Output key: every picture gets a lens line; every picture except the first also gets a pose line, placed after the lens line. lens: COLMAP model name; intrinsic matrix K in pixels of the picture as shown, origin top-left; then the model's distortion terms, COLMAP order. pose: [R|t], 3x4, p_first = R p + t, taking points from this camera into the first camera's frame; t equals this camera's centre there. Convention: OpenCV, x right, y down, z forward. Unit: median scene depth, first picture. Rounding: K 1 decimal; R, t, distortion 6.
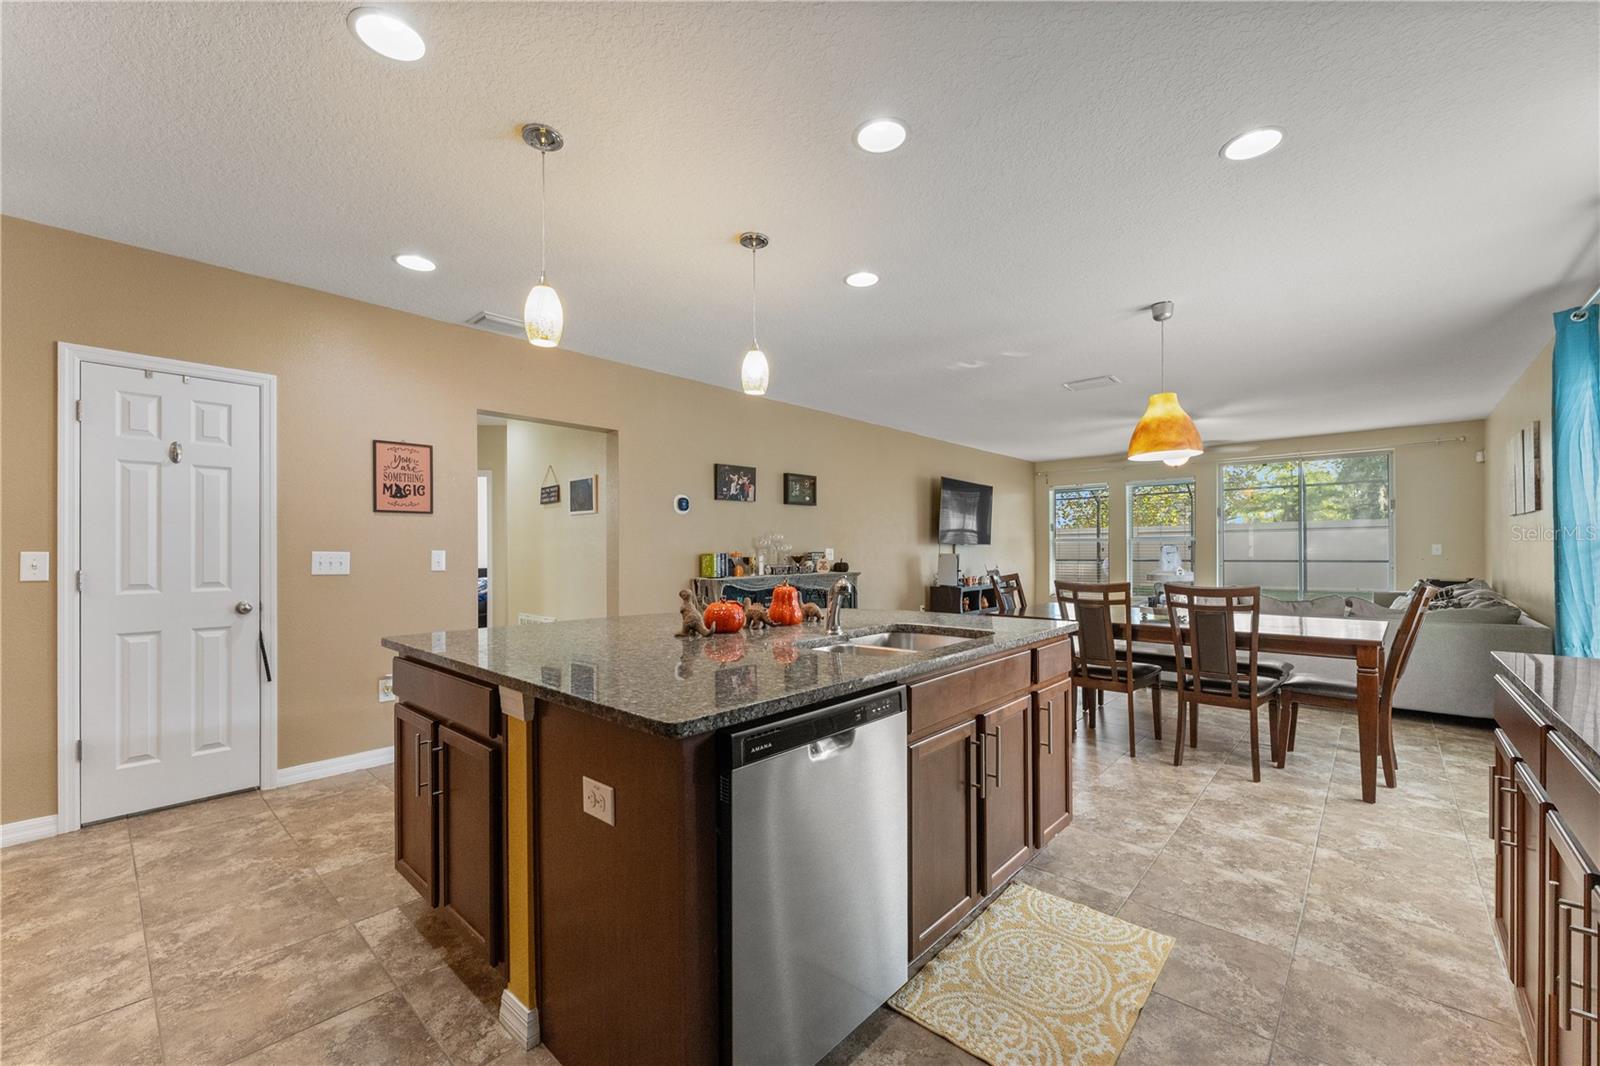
lens RADIAL K [[644.5, 0, 797.9], [0, 644.5, 544.9], [0, 0, 1]] dist [0.000611, 0.000195]
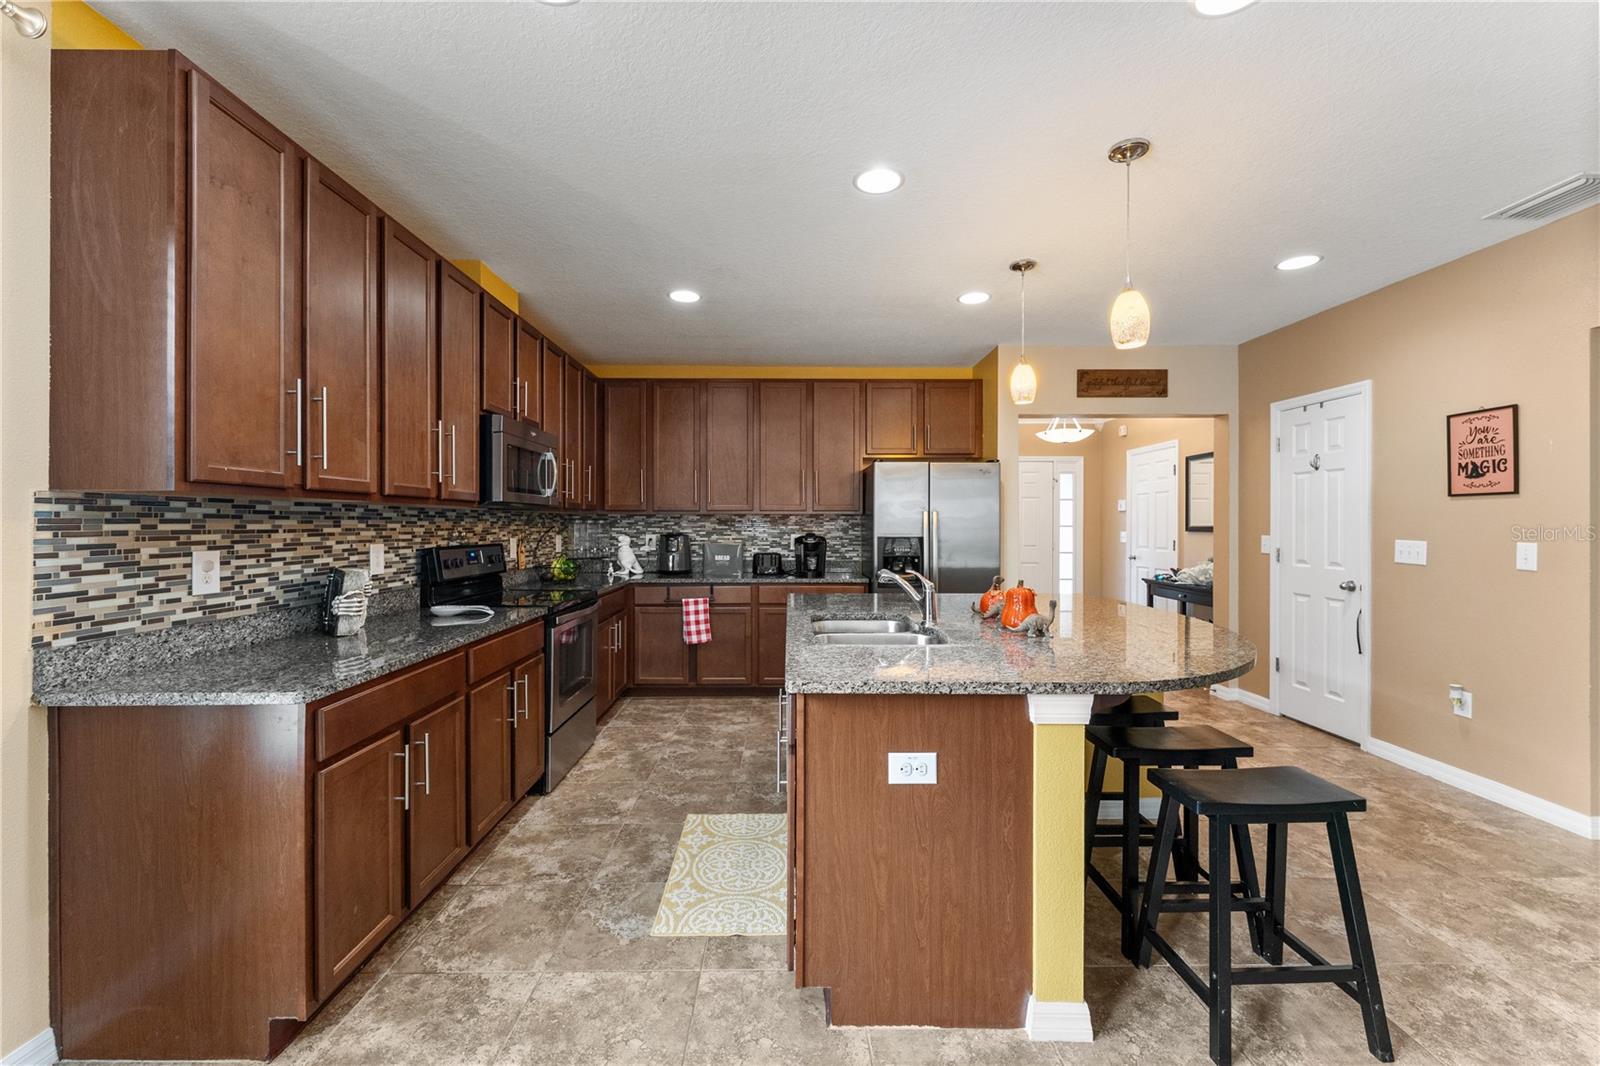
lens RADIAL K [[645.6, 0, 795.8], [0, 645.6, 525.9], [0, 0, 1]] dist [-0.000030, 0.000019]
pose [[-0.733066, 0.007526, -0.680115, 0.831126], [0.007995, 0.999965, 0.002448, -0.028388], [0.680110, -0.003643, -0.733101, 1.432491]]
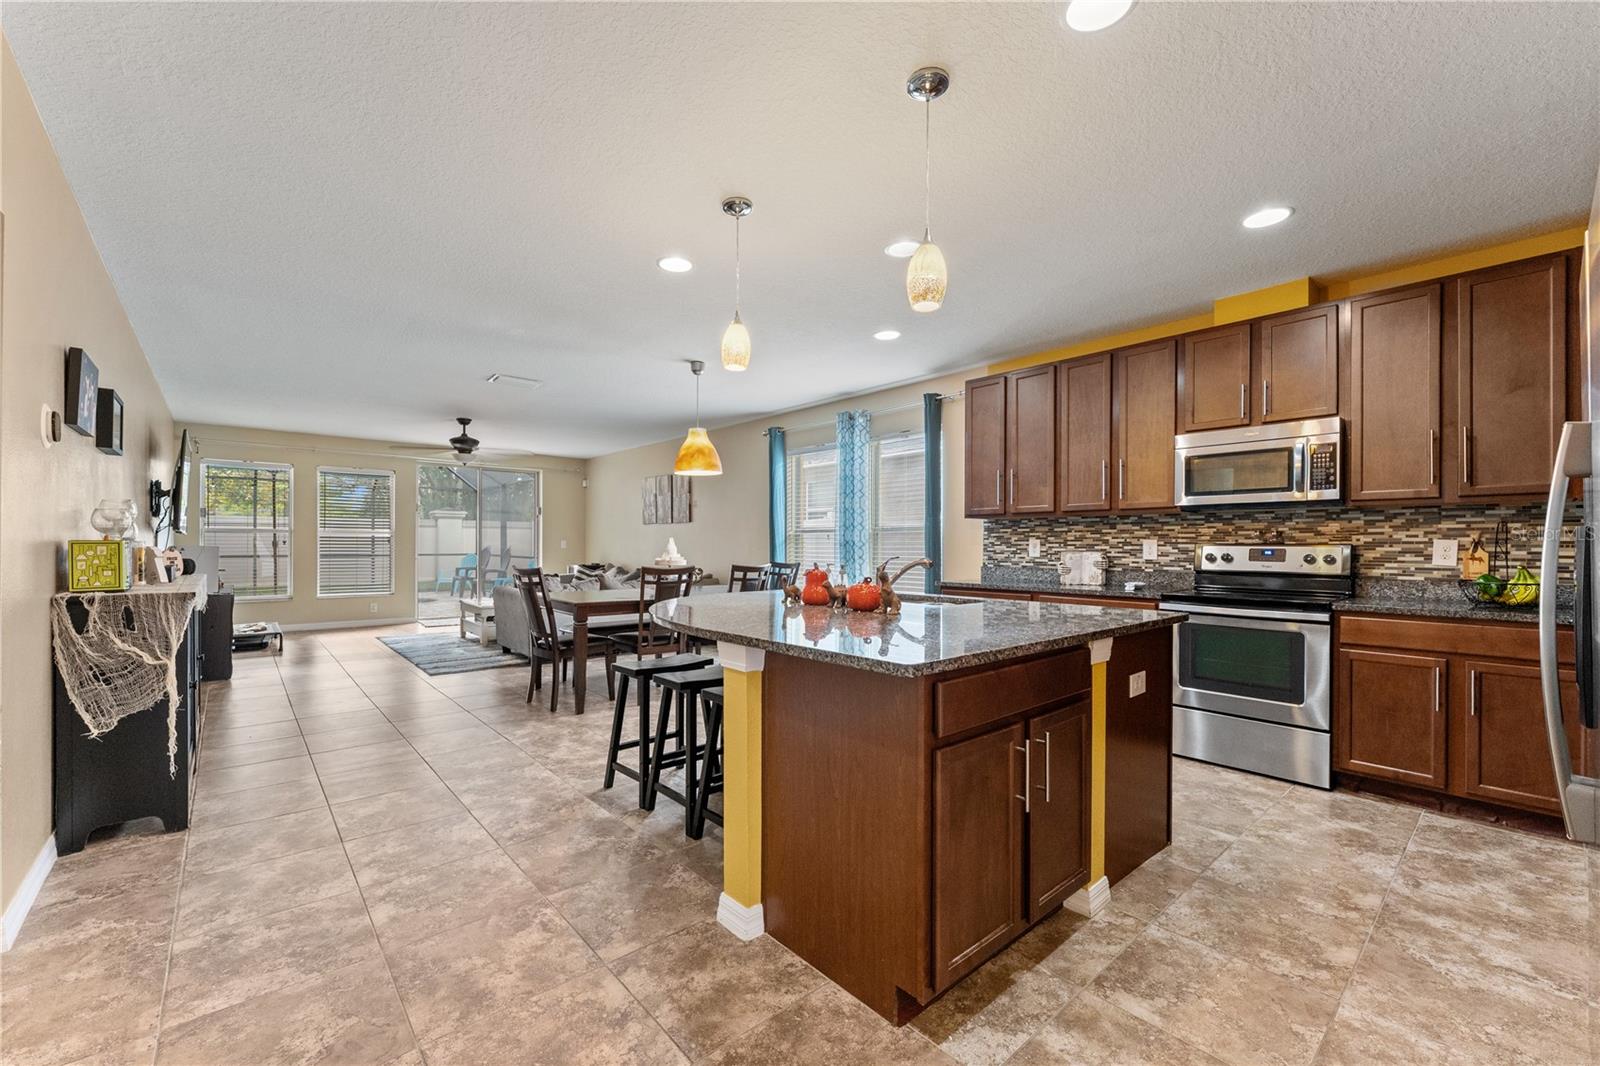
lens RADIAL K [[647.9, 0, 793.6], [0, 647.9, 541.6], [0, 0, 1]] dist [-0.000655, 0.000066]
pose [[0.121153, 0.009794, 0.992586, -1.097914], [-0.009861, 0.999914, -0.008663, 0.025702], [-0.992585, -0.008738, 0.121239, 0.886269]]
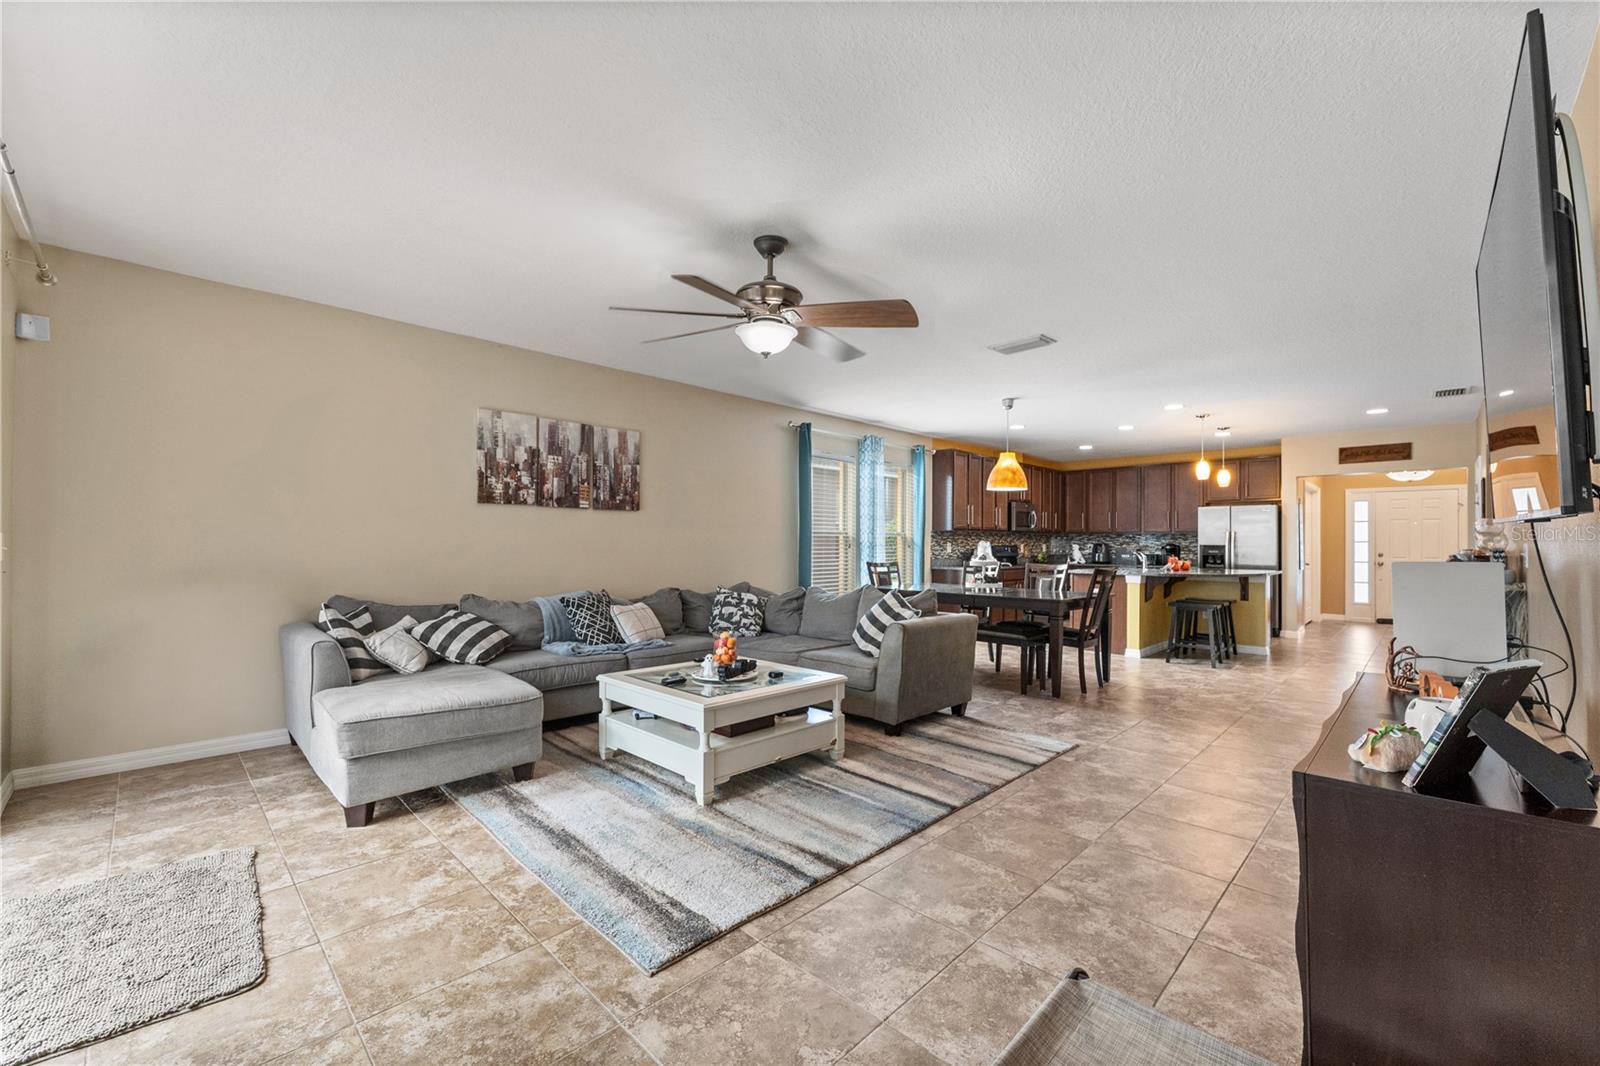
lens RADIAL K [[647.9, 0, 793.6], [0, 647.9, 541.6], [0, 0, 1]] dist [-0.000655, 0.000066]
pose [[-0.998825, 0.000068, 0.048468, 1.465270], [-0.000390, 0.999955, -0.009450, 0.021770], [-0.048466, -0.009457, -0.998780, 3.820605]]
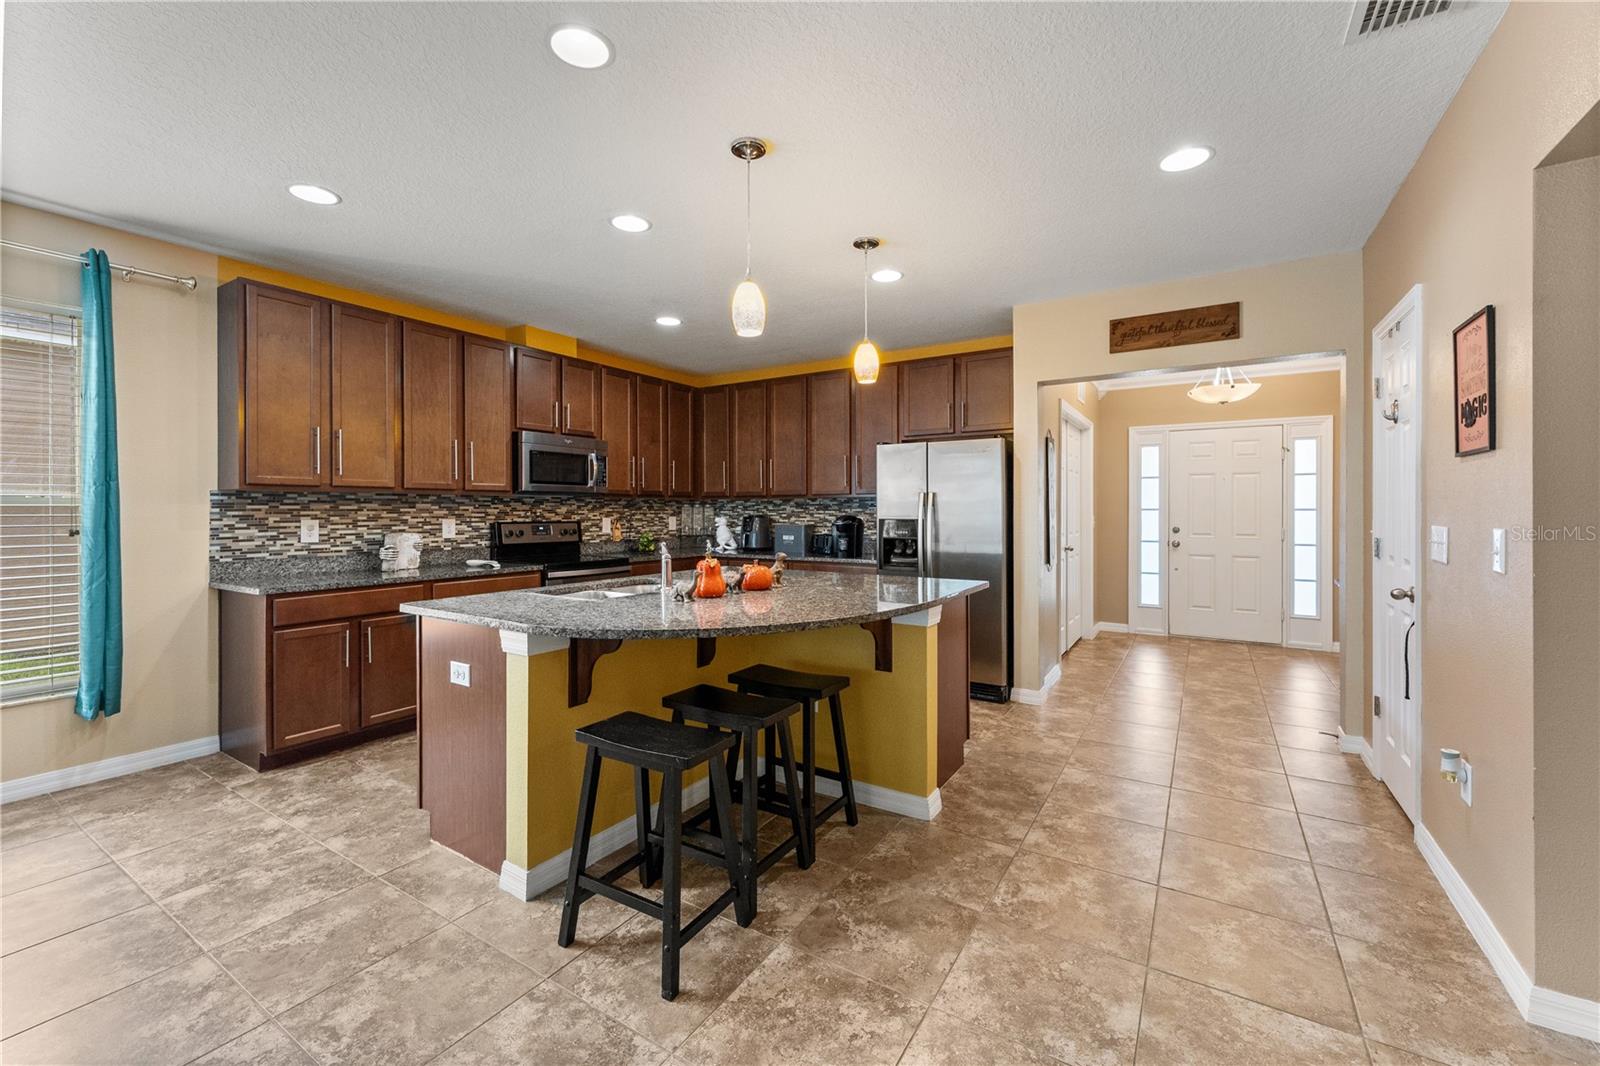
lens RADIAL K [[654.0, 0, 796.7], [0, 654.0, 516.3], [0, 0, 1]] dist [-0.000477, -0.000014]
pose [[-0.985117, 0.007556, -0.171717, 0.021286], [0.007070, 0.999969, 0.003447, -0.008328], [0.171738, 0.002181, -0.985140, 2.016101]]
